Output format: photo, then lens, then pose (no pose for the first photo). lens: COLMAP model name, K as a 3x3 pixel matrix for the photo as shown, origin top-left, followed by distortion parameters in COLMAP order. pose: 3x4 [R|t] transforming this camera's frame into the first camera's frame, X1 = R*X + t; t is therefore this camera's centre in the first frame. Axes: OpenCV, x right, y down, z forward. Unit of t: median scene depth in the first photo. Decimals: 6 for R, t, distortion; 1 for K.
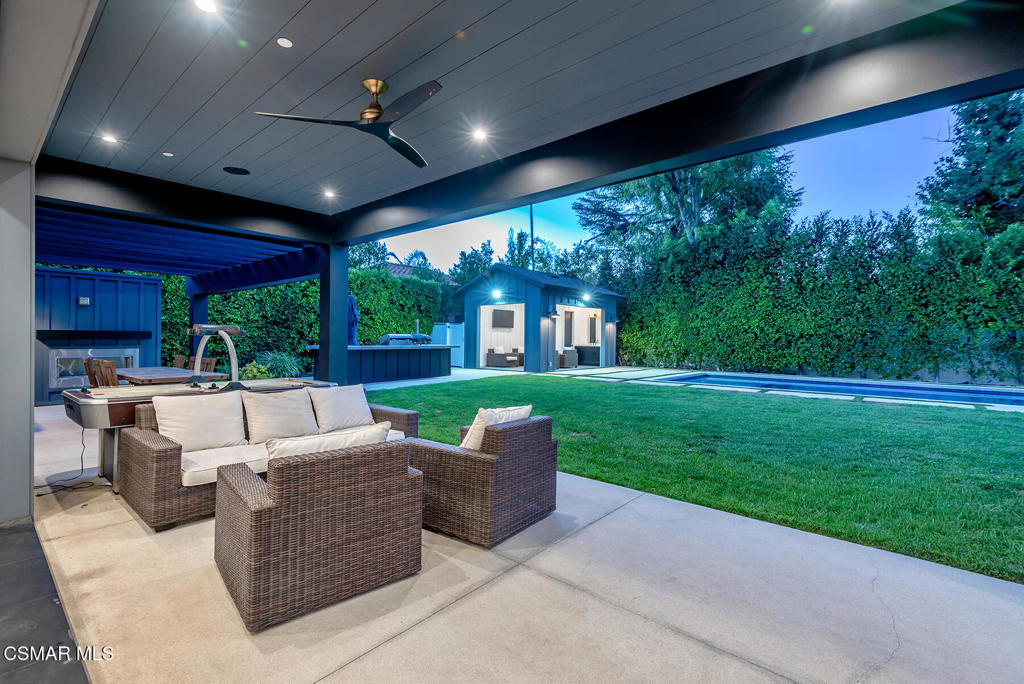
lens RADIAL K [[464.9, 0, 517.7], [0, 464.9, 340.2], [0, 0, 1]] dist [0.003723, 0.000005]
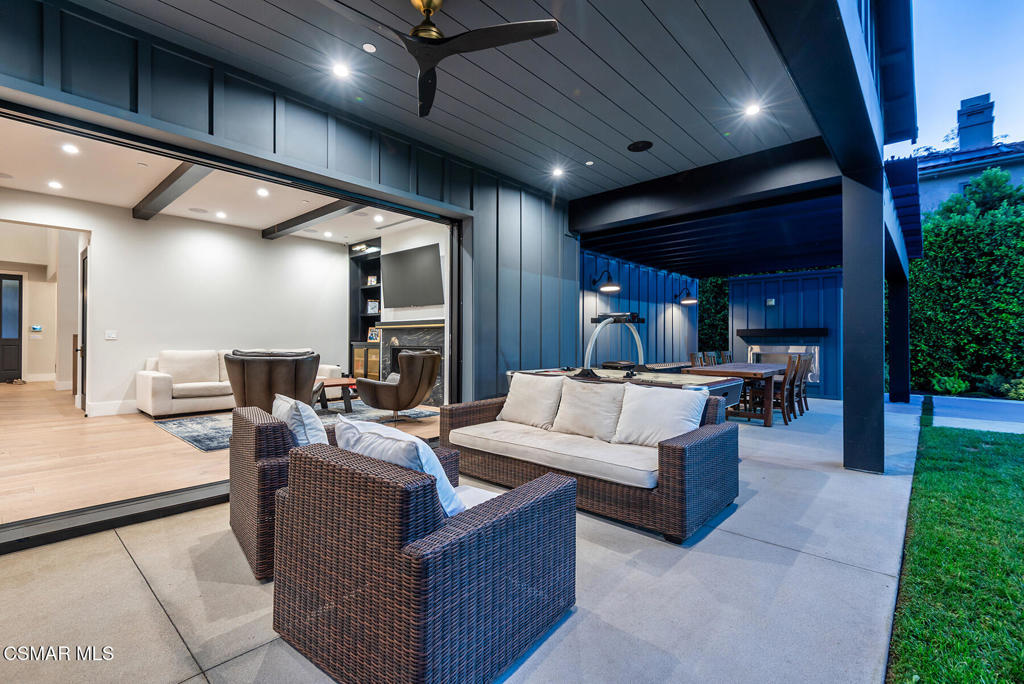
lens RADIAL K [[464.9, 0, 516.6], [0, 464.9, 339.2], [0, 0, 1]] dist [0.003723, 0.000005]
pose [[-0.026172, -0.008900, -0.999618, 0.187328], [-0.007691, 0.999933, -0.008701, 0.018851], [0.999628, 0.007460, -0.026238, 0.444698]]
